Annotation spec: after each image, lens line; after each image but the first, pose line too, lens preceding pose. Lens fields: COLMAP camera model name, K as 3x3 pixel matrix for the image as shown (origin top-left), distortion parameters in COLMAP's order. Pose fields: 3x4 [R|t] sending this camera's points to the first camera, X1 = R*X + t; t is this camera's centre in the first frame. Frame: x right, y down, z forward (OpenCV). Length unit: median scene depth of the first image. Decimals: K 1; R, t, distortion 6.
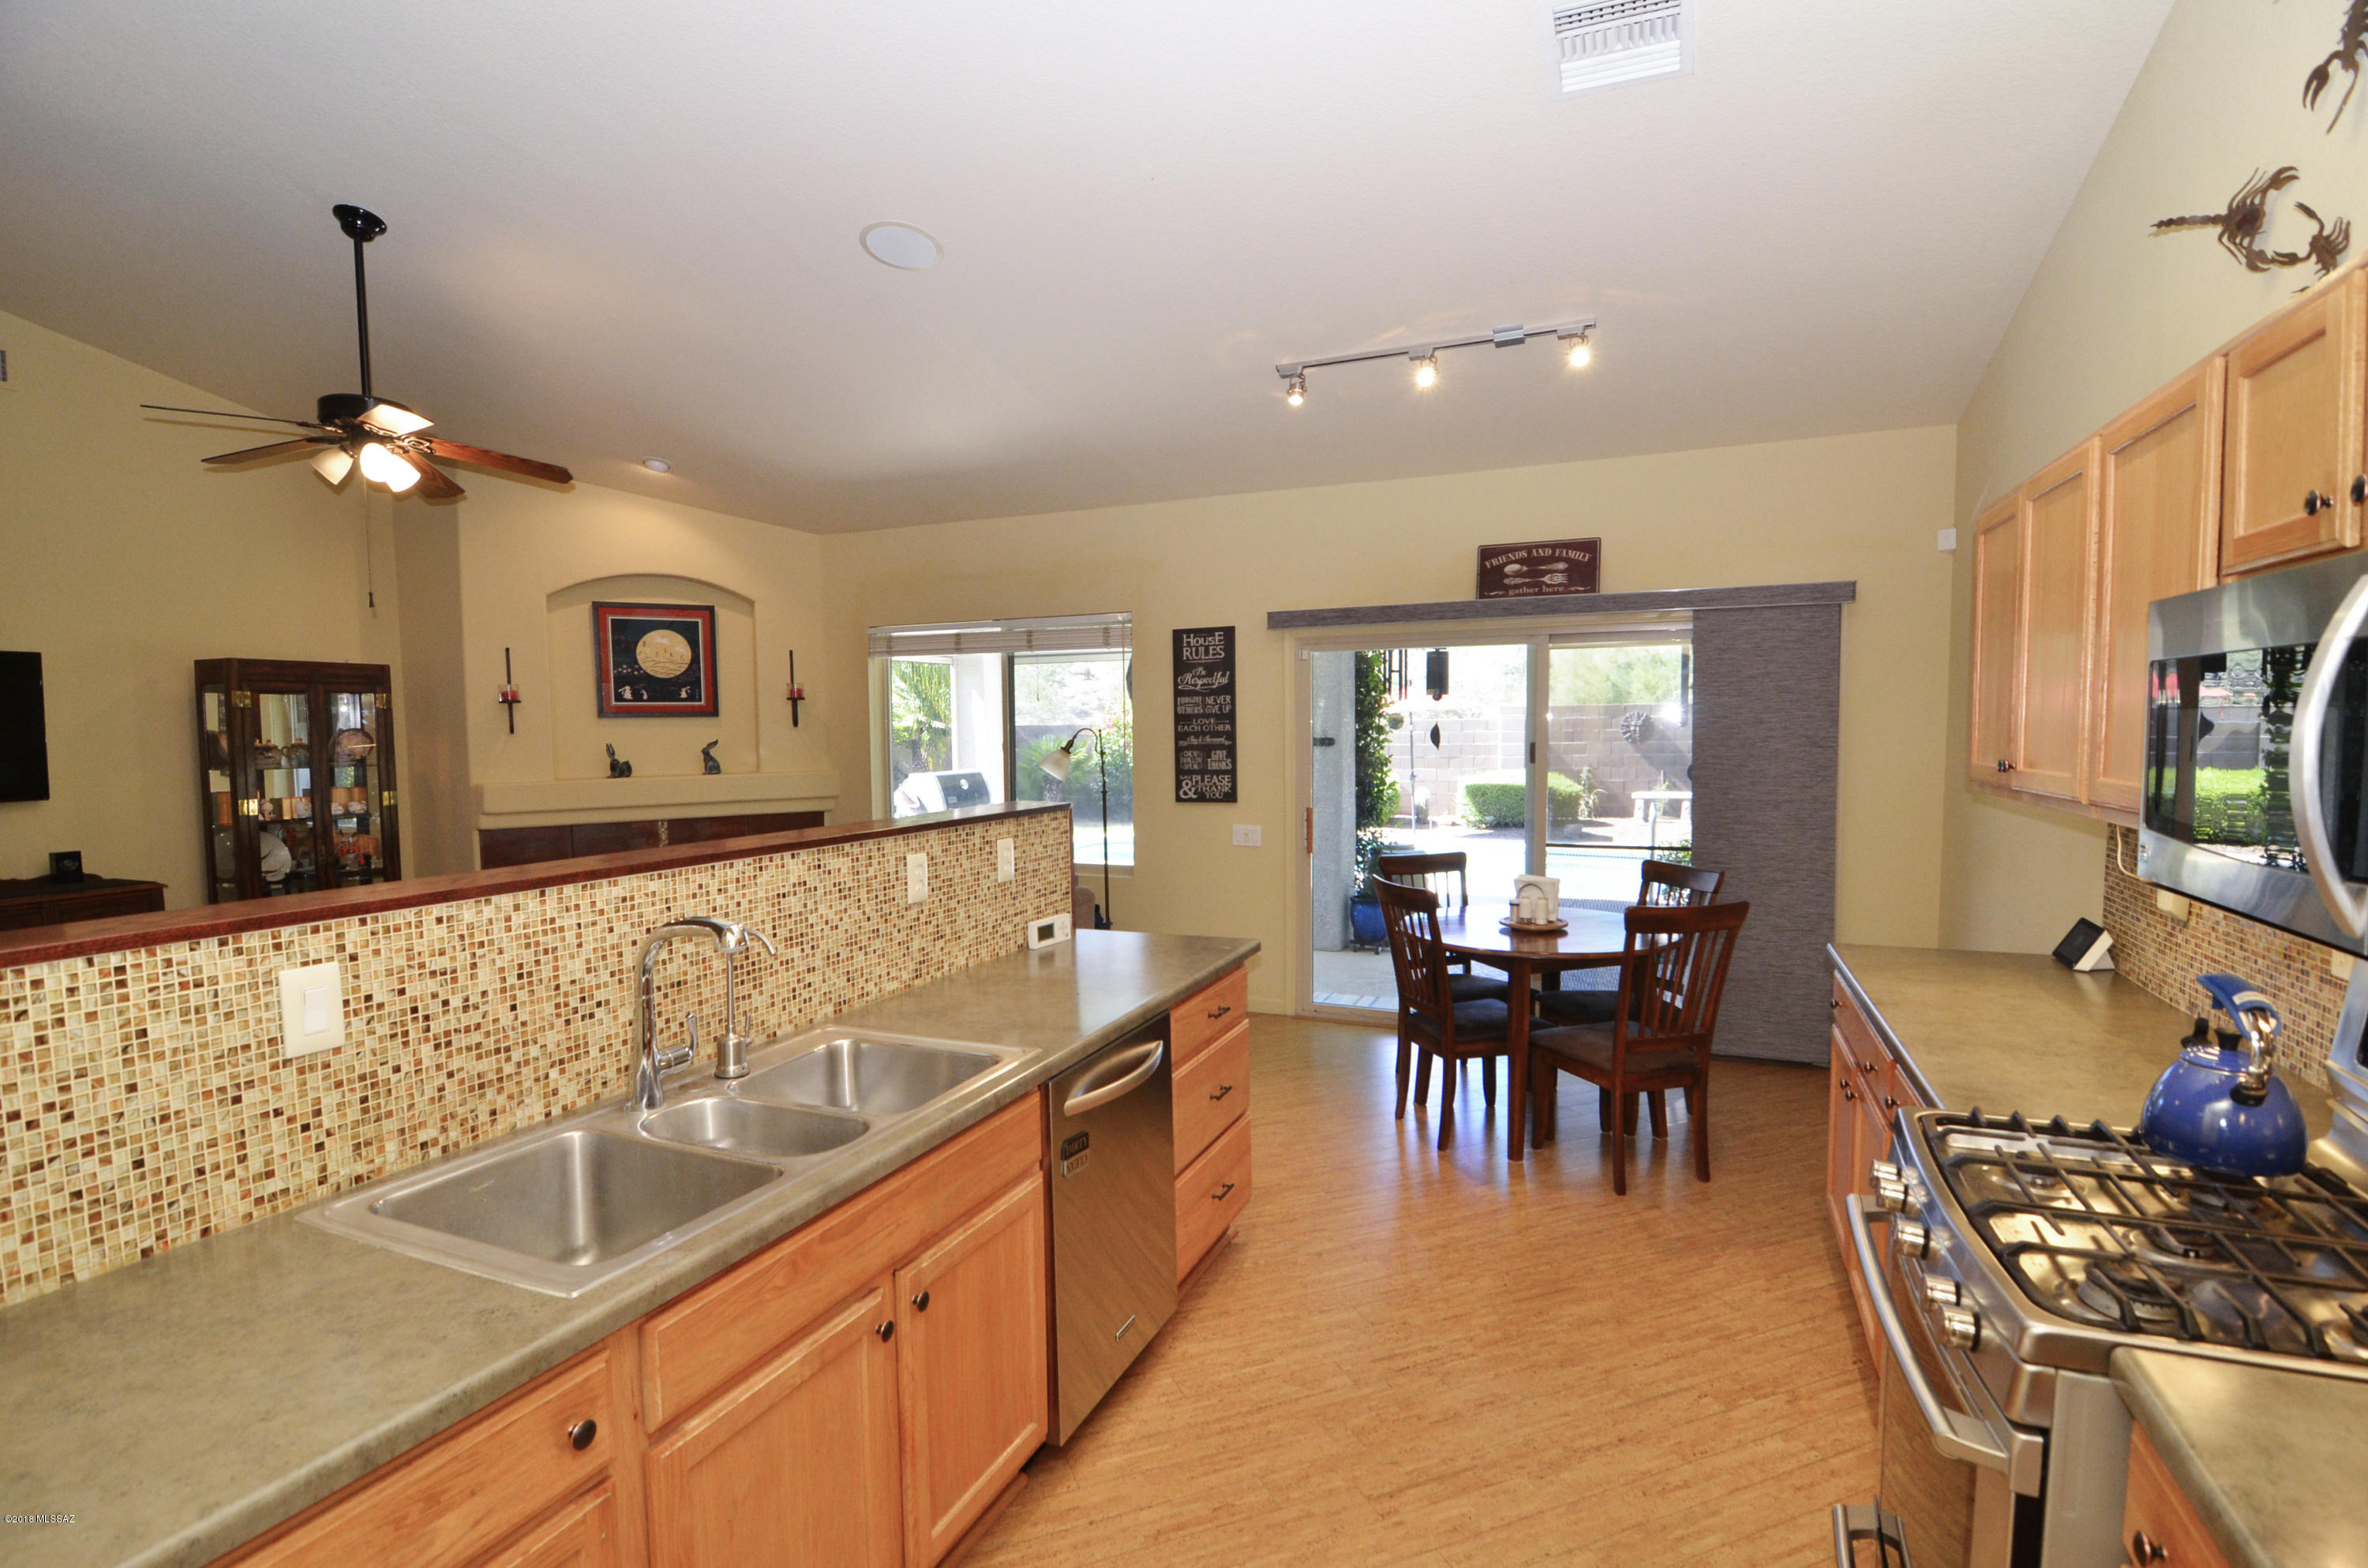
lens RADIAL K [[1131.1, 0, 1179.7], [0, 1131.1, 808.1], [0, 0, 1]] dist [-0.002584, -0.012384]
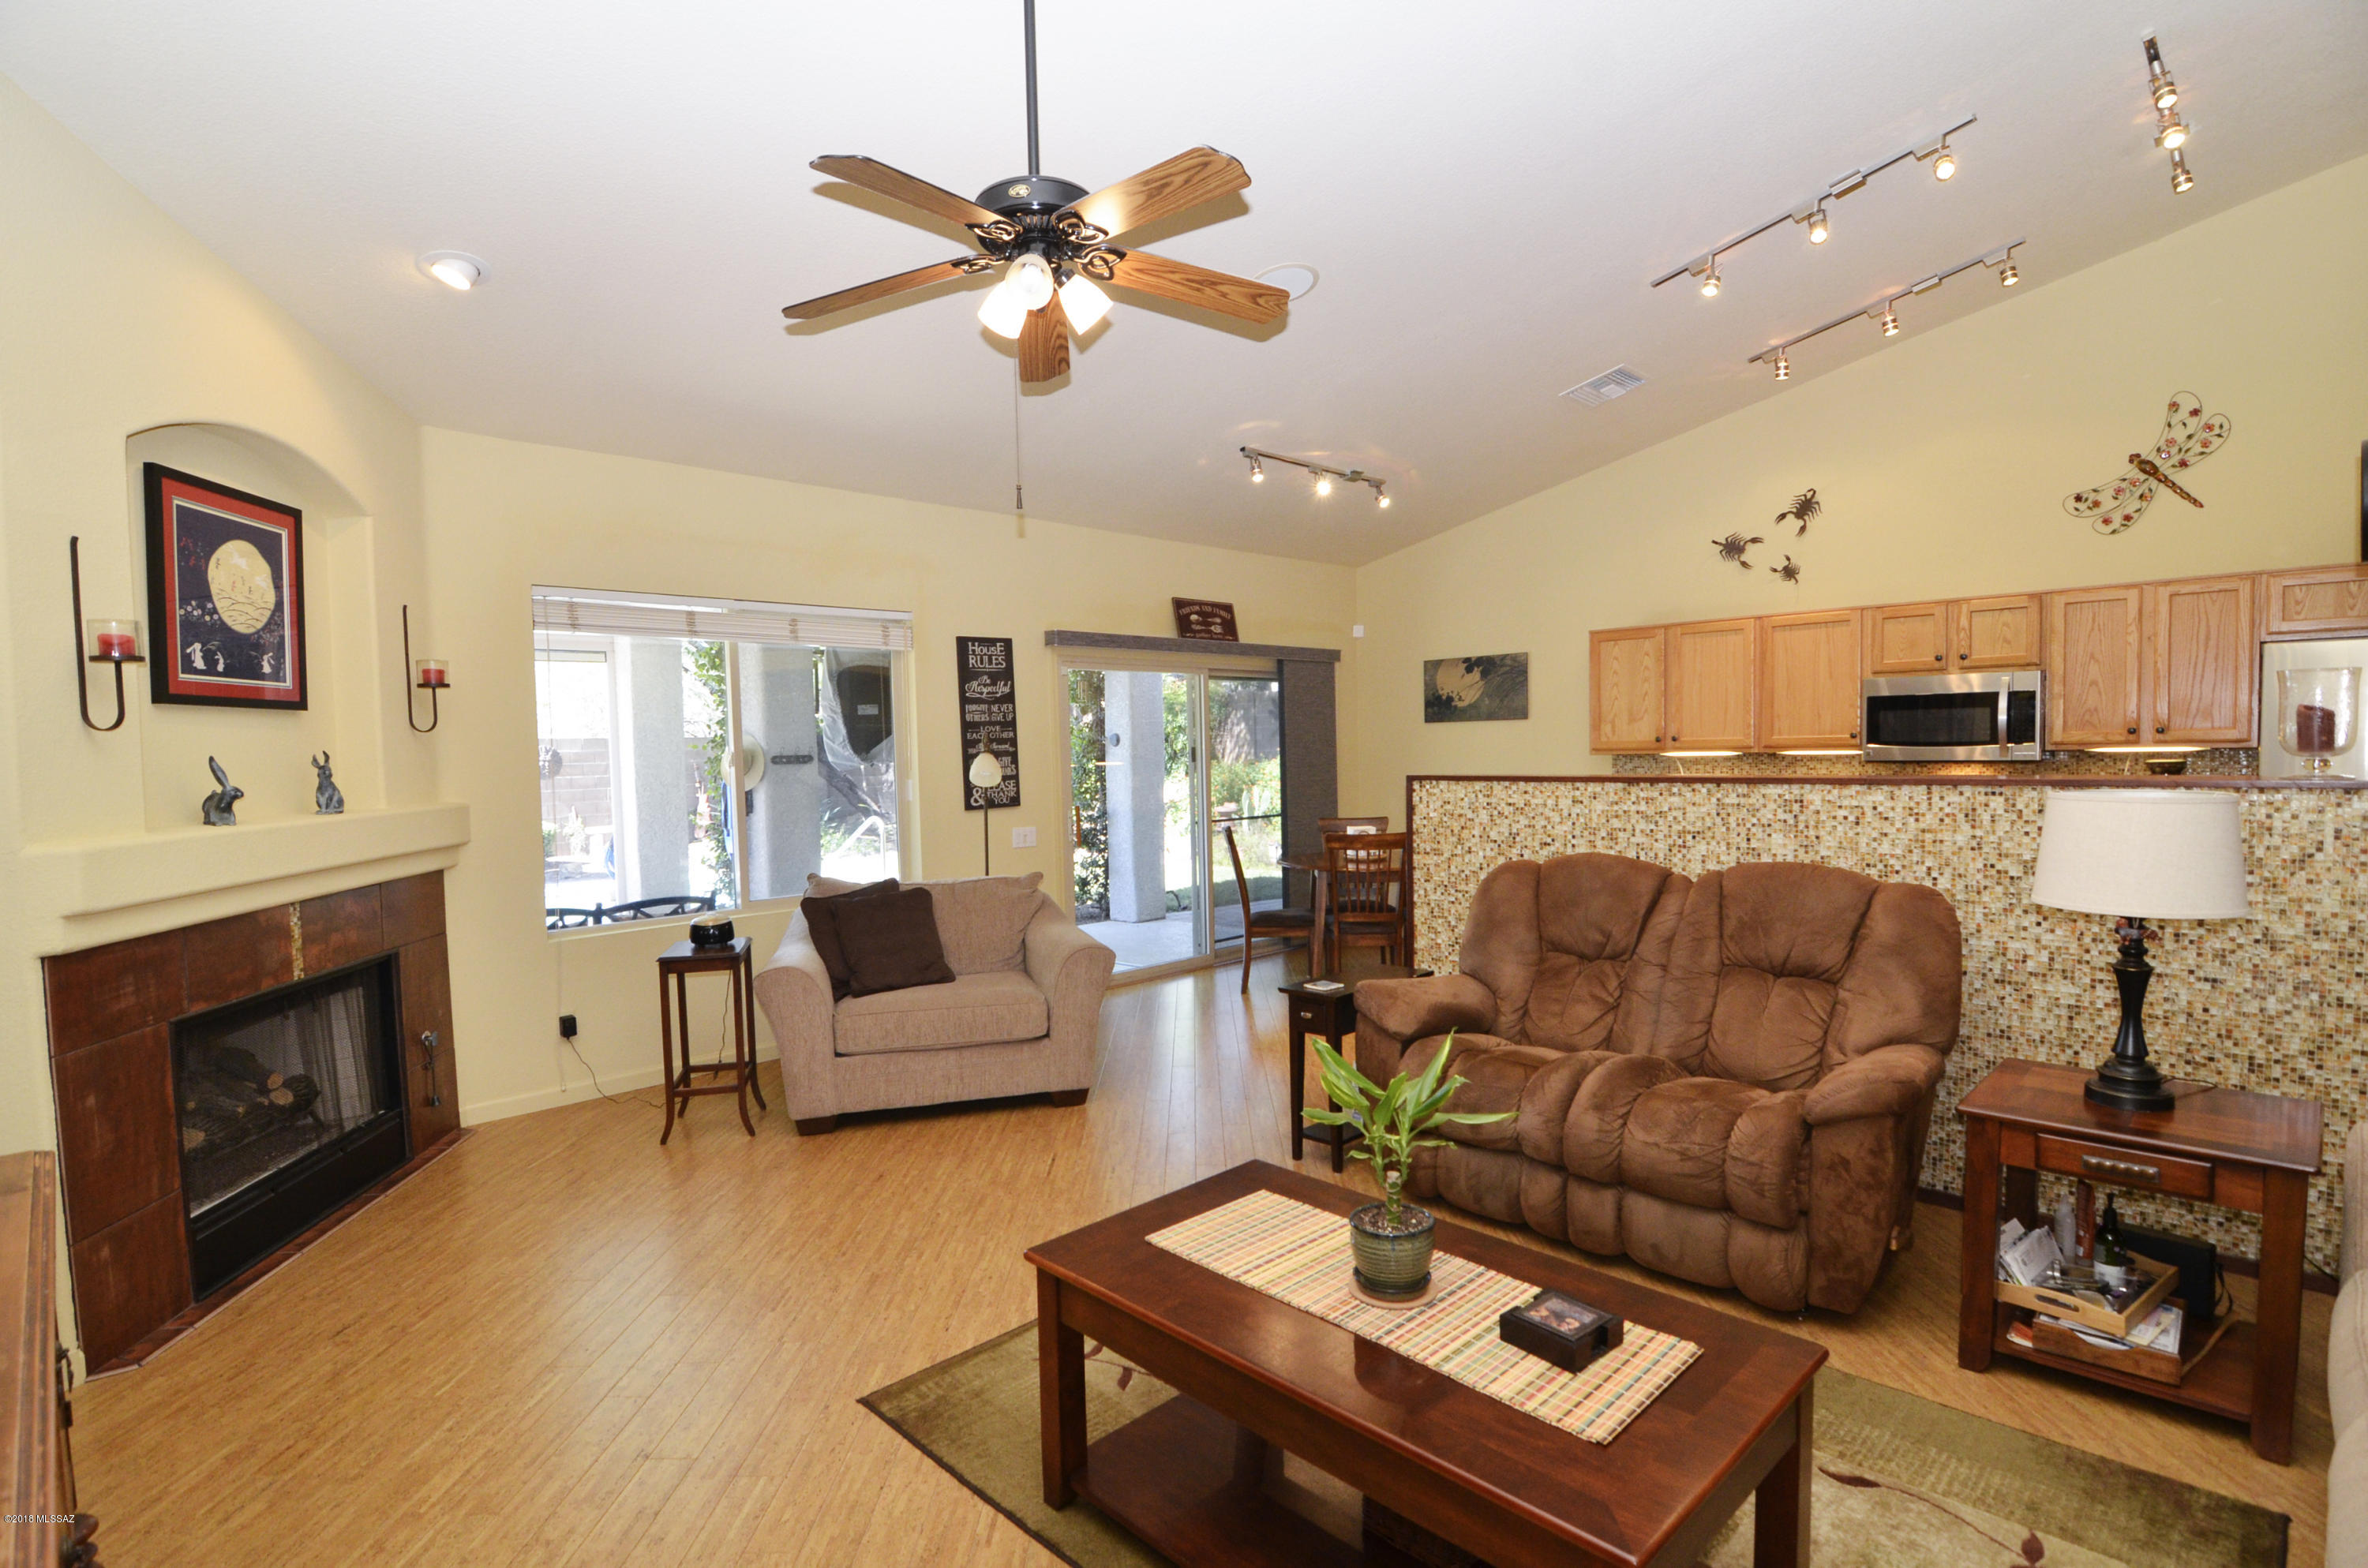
lens RADIAL K [[1131.1, 0, 1179.7], [0, 1131.1, 808.1], [0, 0, 1]] dist [-0.002584, -0.012384]
pose [[0.373160, -0.046899, 0.926581, -1.227518], [0.084977, 0.996251, 0.016203, -0.010529], [-0.923867, 0.072692, 0.375746, 0.658733]]
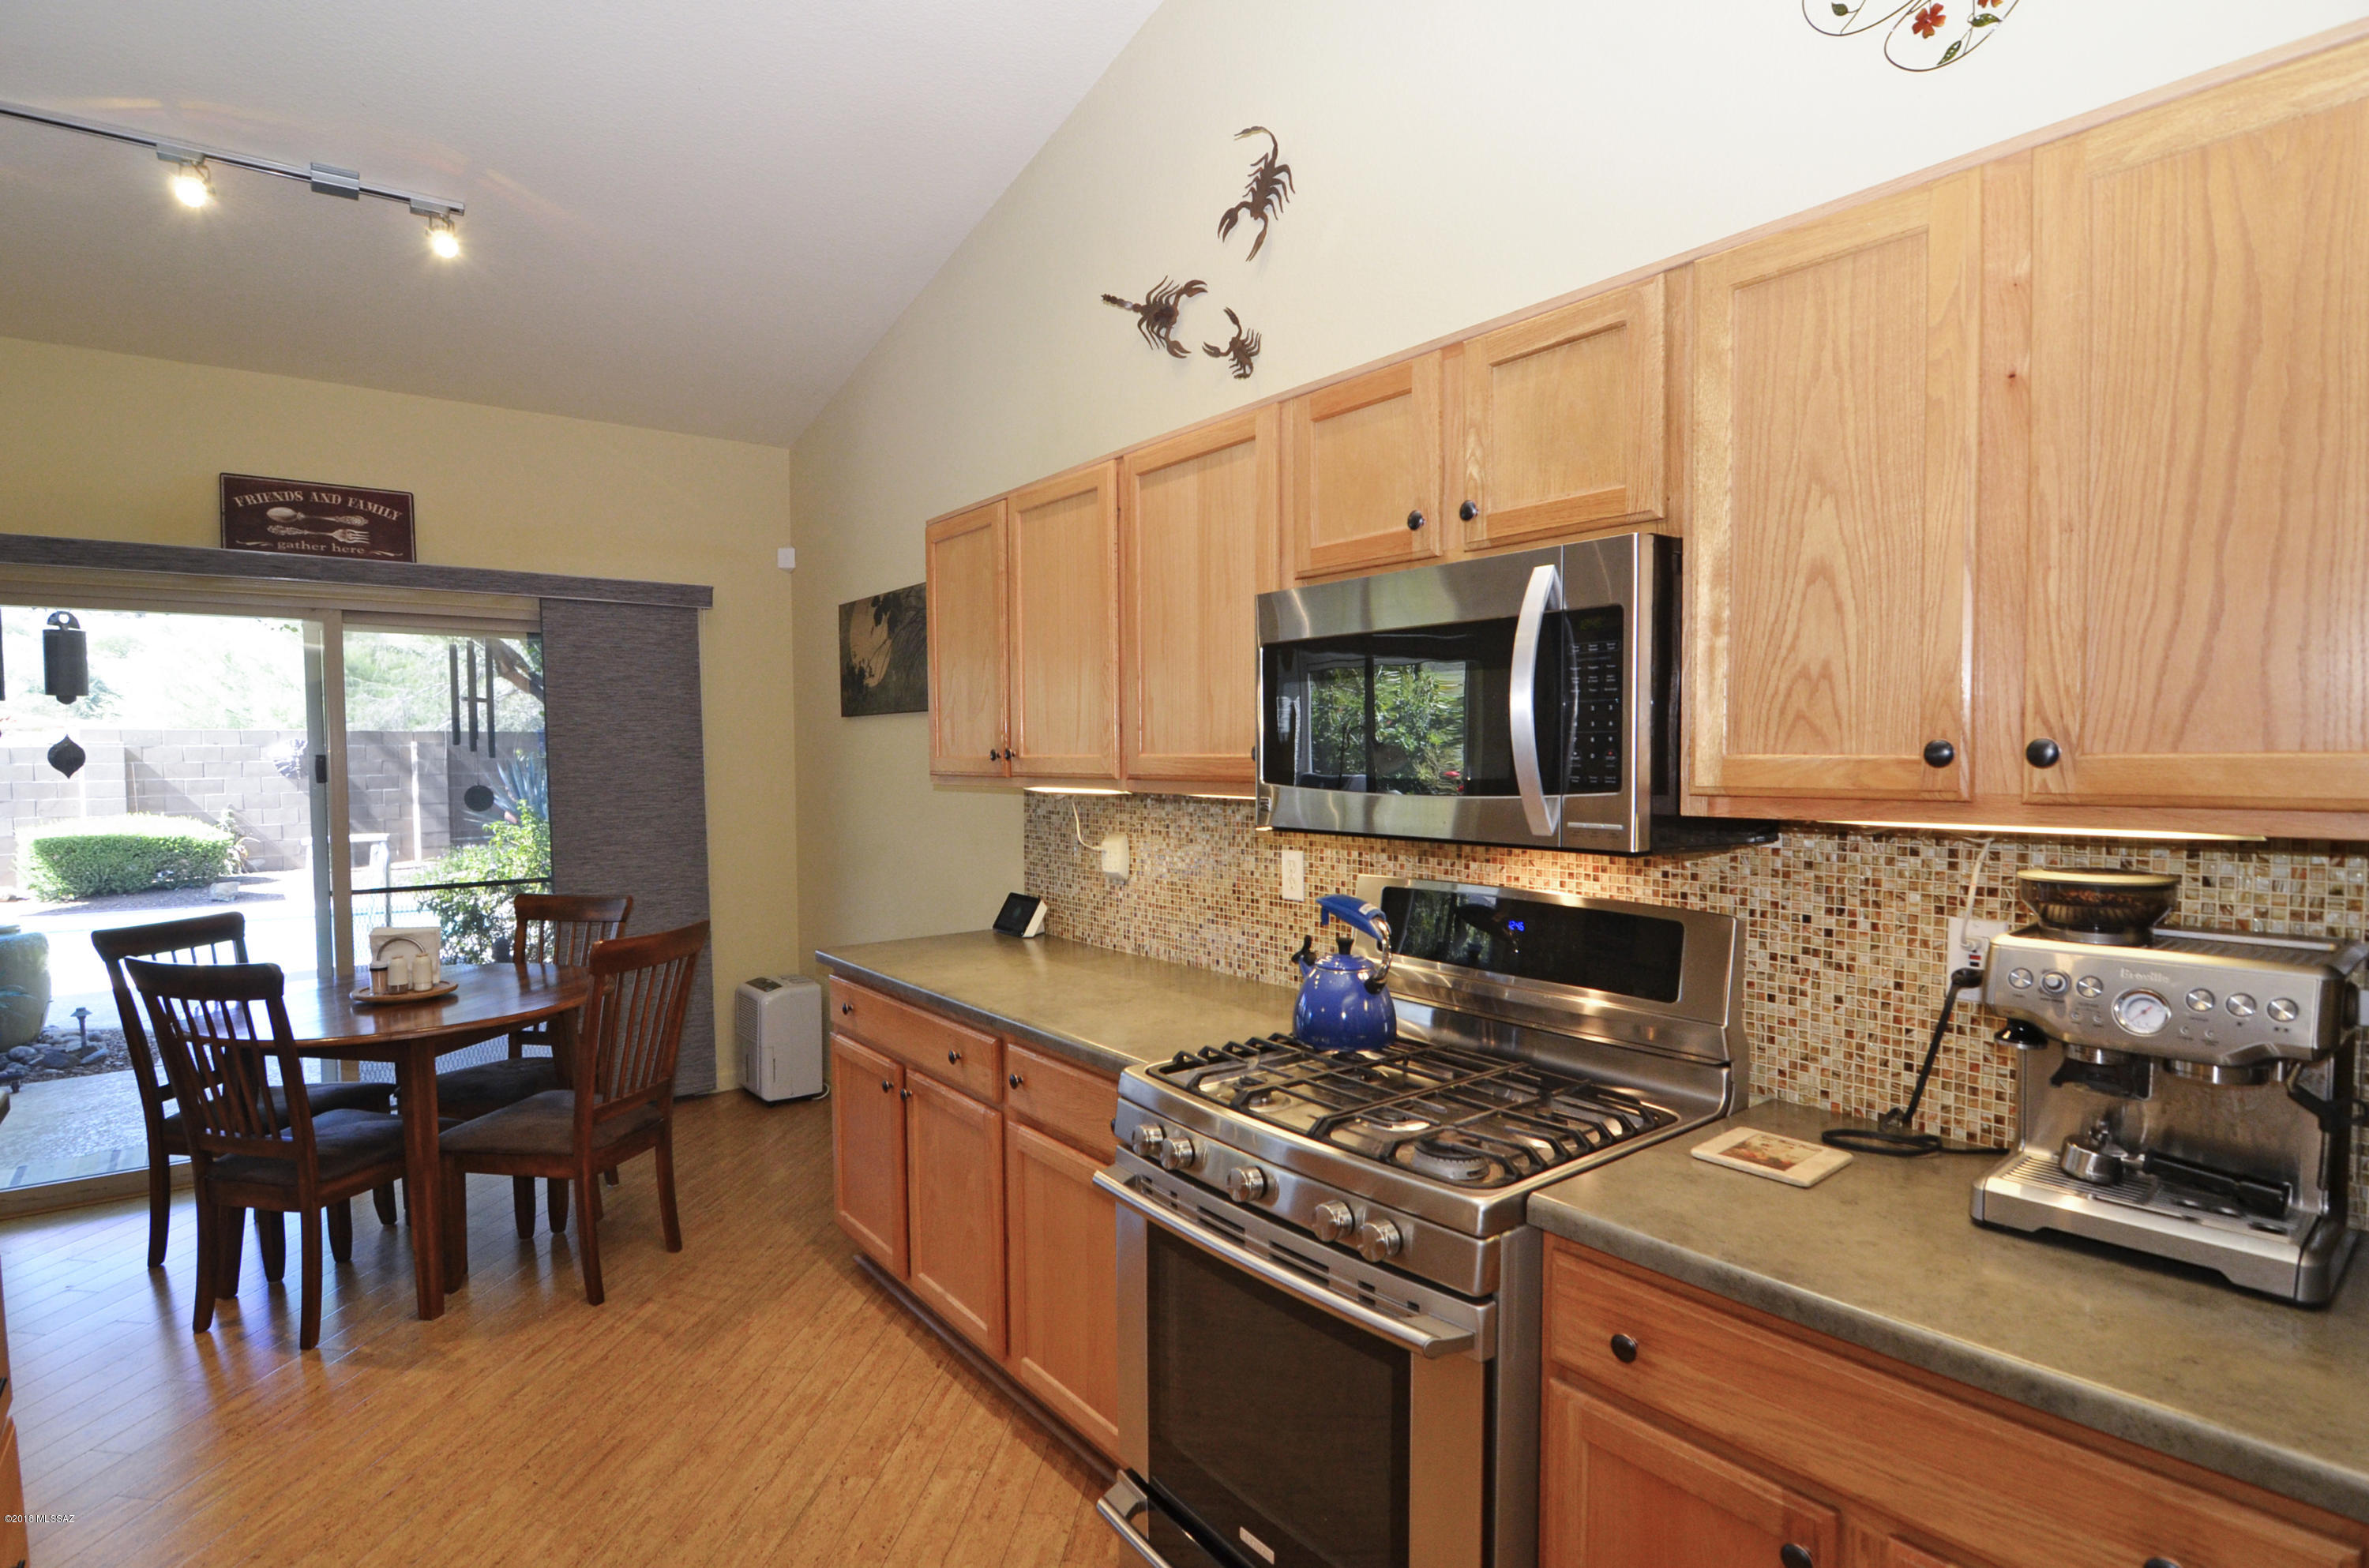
lens RADIAL K [[1167.9, 0, 1181.7], [0, 1167.9, 807.5], [0, 0, 1]] dist [-0.001525, -0.016100]
pose [[0.478492, -0.032851, 0.877477, -0.107229], [0.064566, 0.997911, 0.002151, 0.013814], [-0.875715, 0.055625, 0.479614, 0.191854]]
